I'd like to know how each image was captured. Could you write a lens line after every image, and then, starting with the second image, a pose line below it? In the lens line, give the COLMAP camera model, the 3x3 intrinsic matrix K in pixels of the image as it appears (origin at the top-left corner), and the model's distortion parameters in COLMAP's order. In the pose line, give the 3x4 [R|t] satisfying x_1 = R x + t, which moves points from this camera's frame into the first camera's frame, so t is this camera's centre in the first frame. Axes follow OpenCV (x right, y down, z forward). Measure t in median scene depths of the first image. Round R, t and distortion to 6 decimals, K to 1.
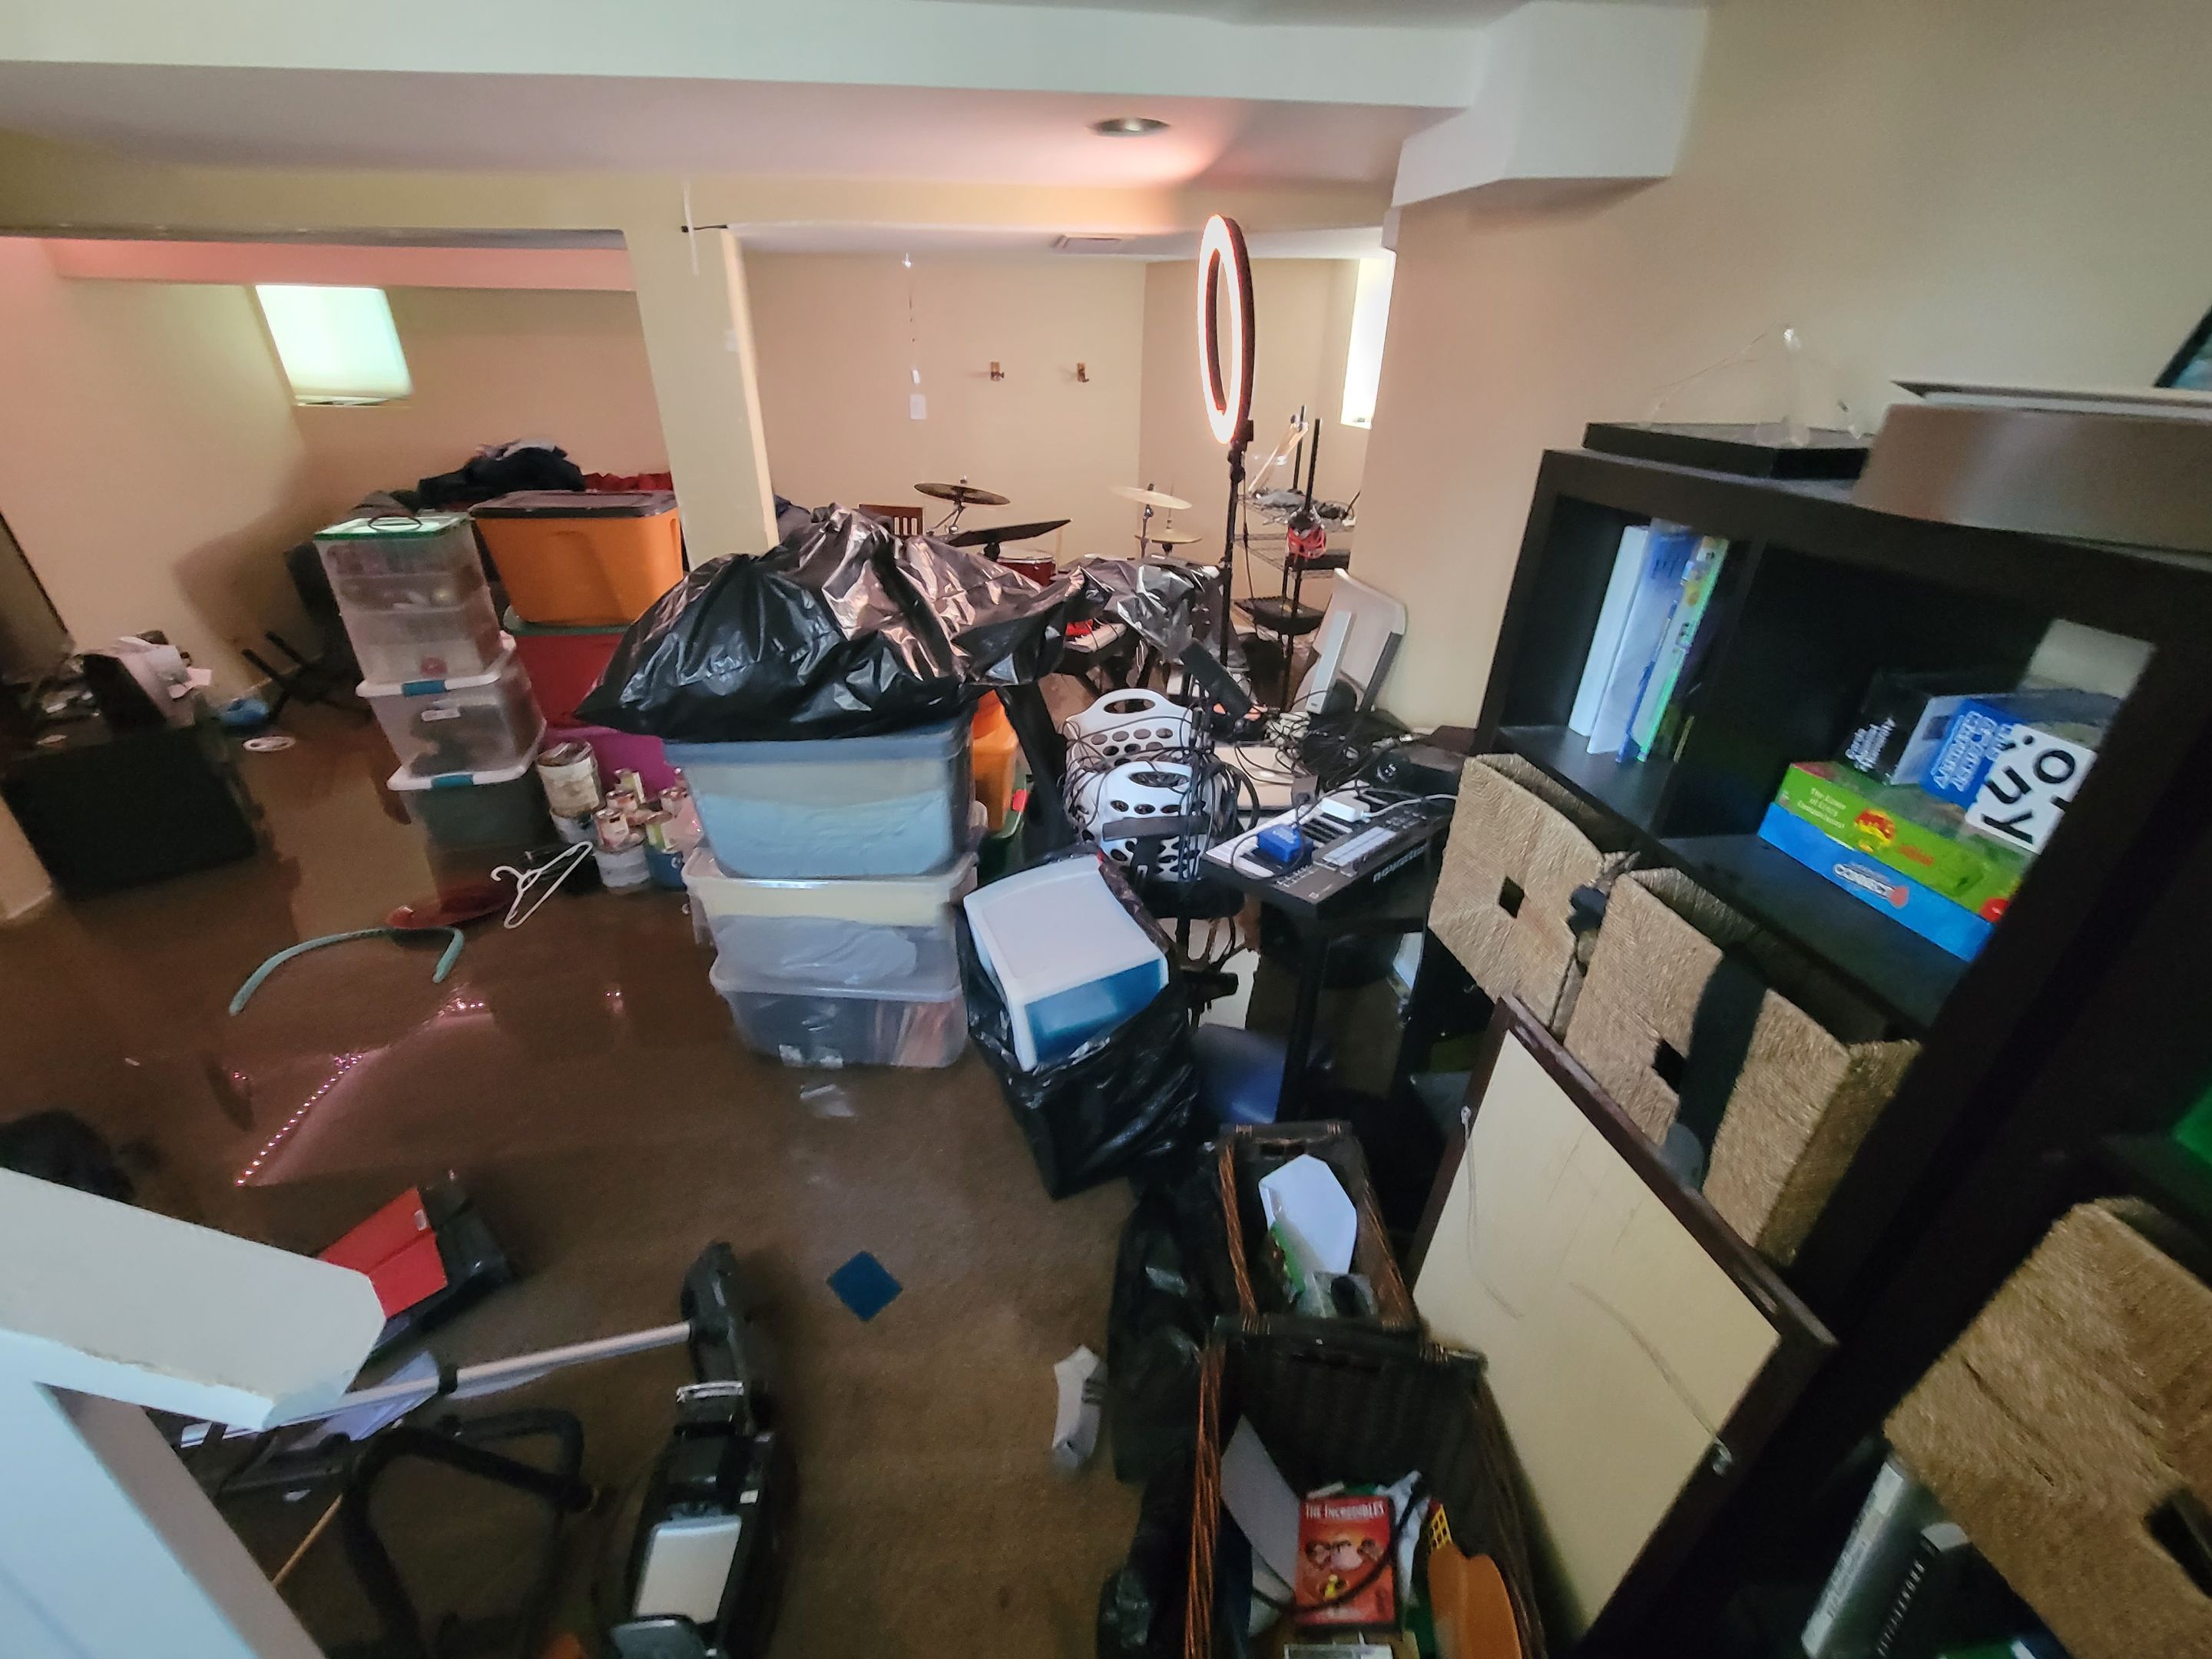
lens RADIAL K [[881.2, 0, 1105.9], [0, 881.2, 817.3], [0, 0, 1]] dist [-0.010721, -0.000035]
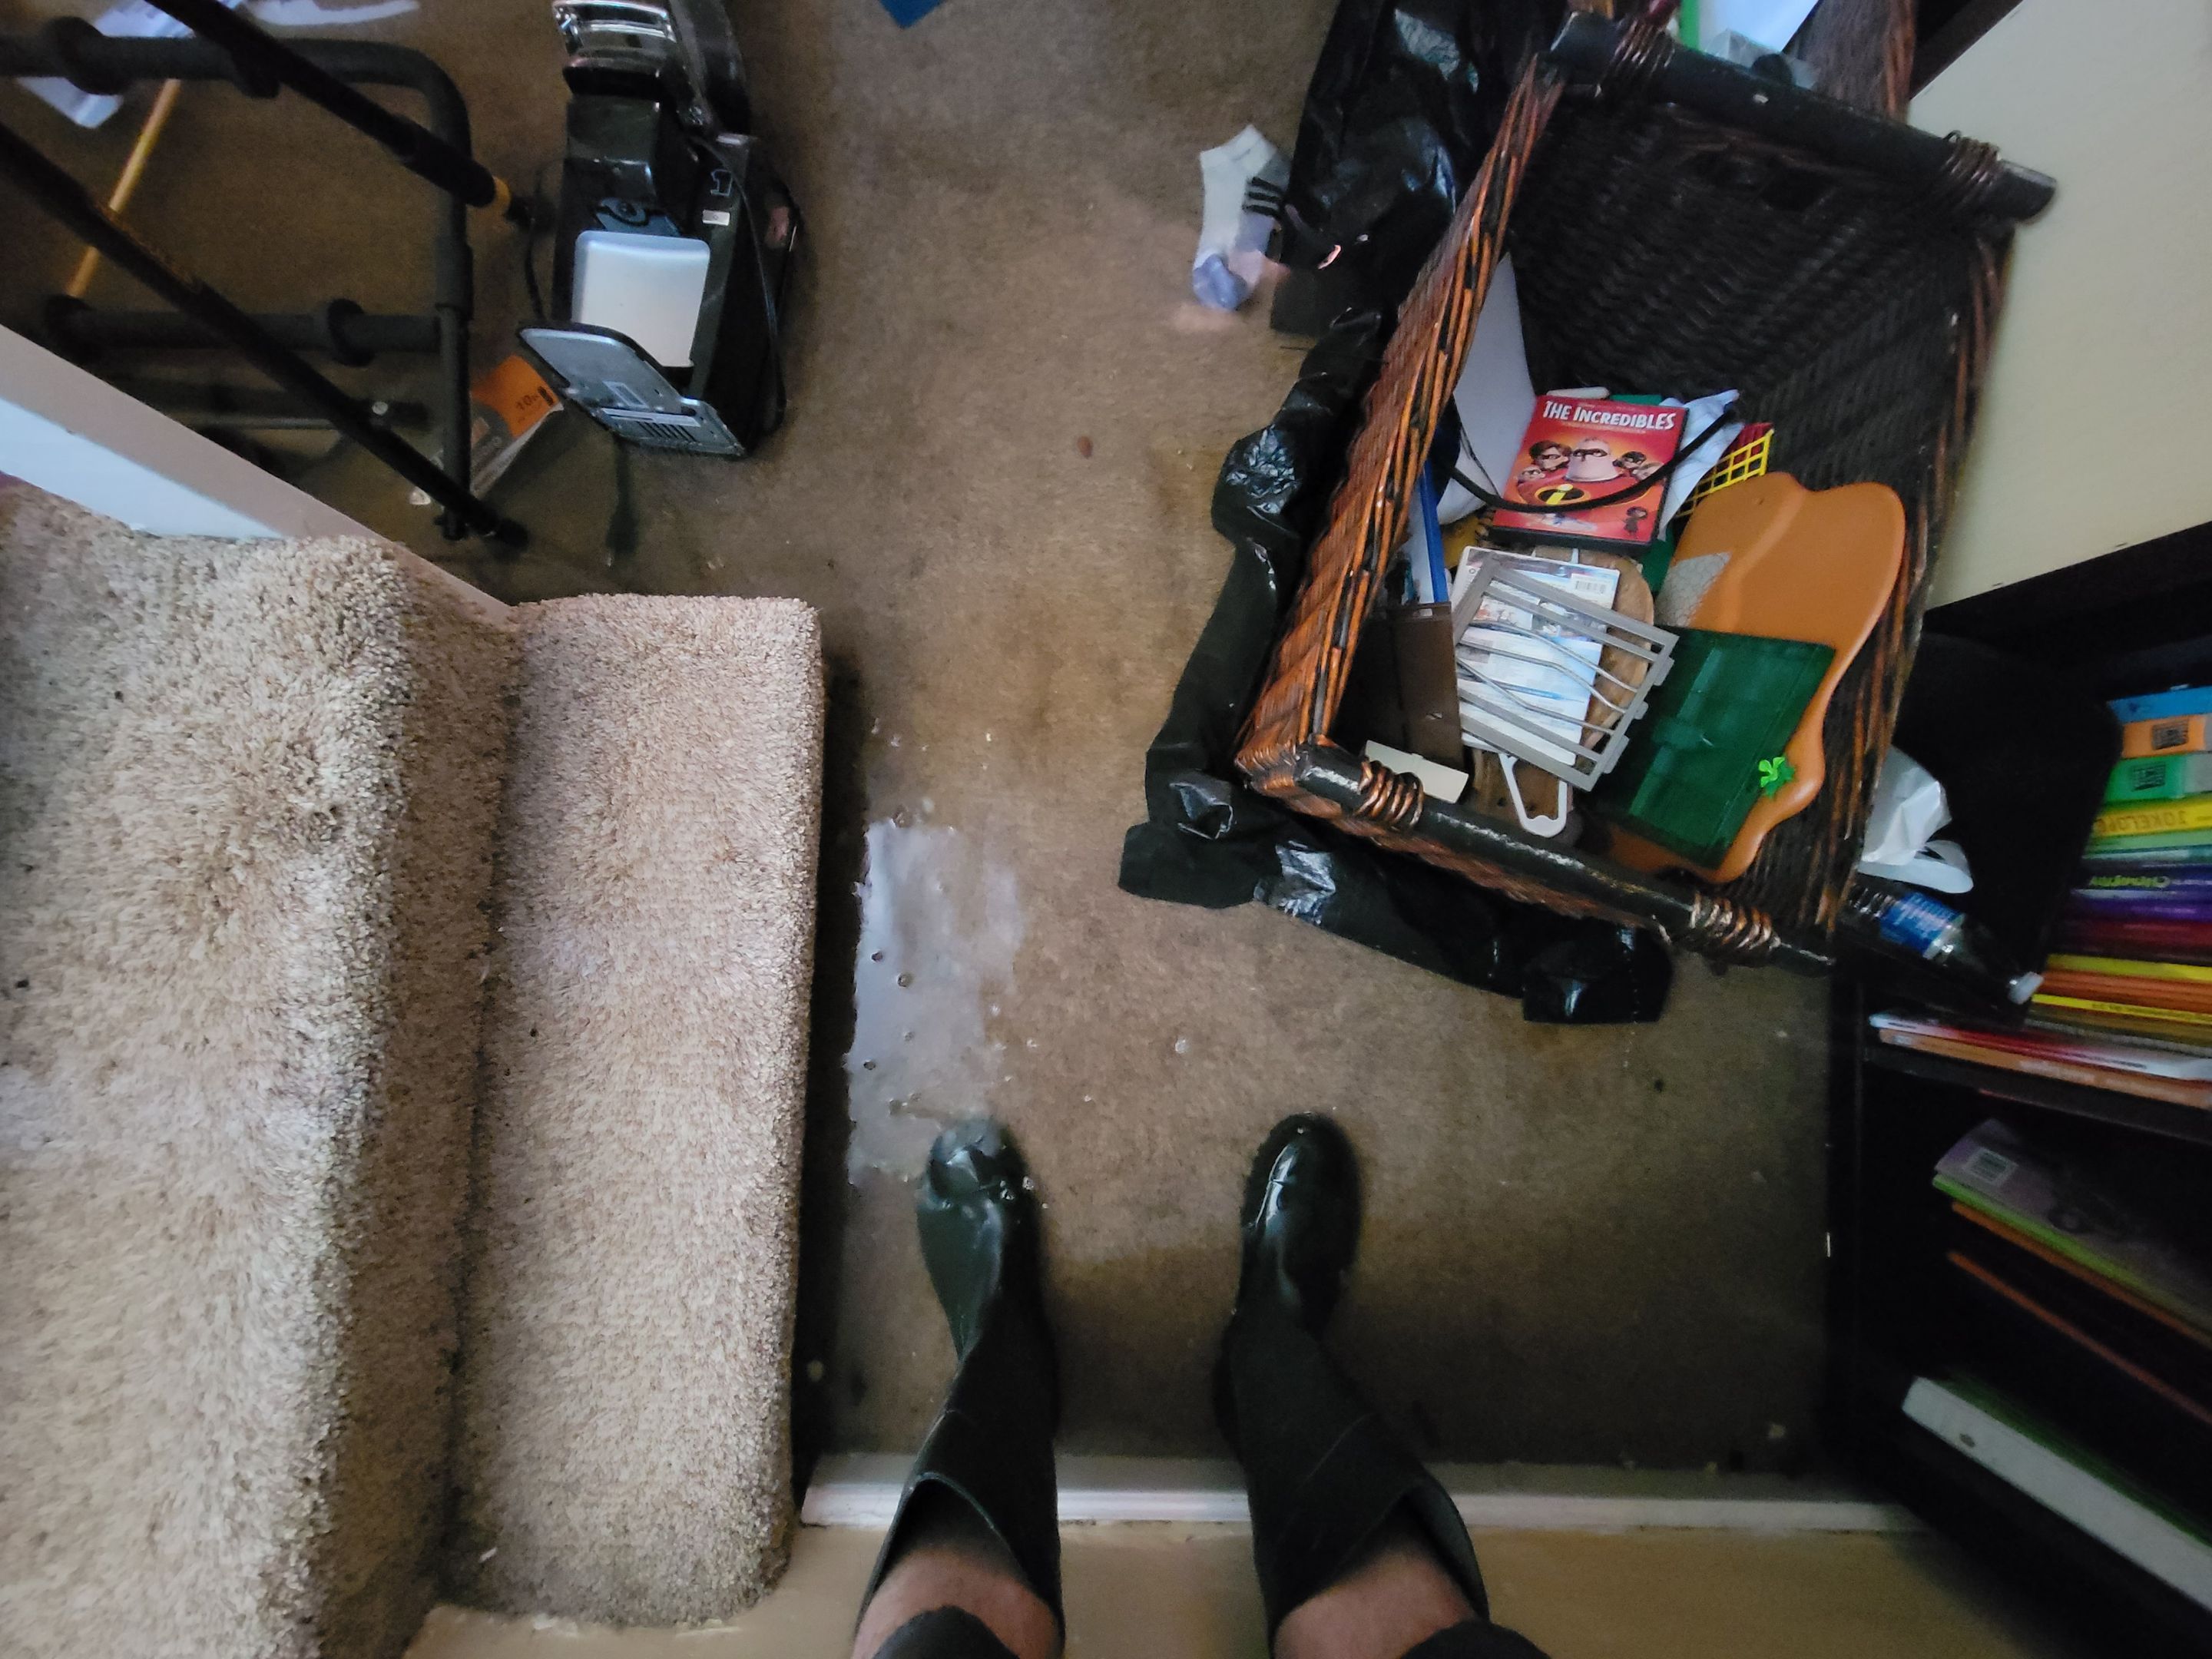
lens RADIAL K [[881.2, 0, 1105.9], [0, 881.2, 817.3], [0, 0, 1]] dist [-0.010721, -0.000035]
pose [[0.982771, 0.184598, -0.009256, -0.042599], [-0.088647, 0.514703, 0.852773, 0.423505], [0.162184, -0.837260, 0.522199, 0.339025]]
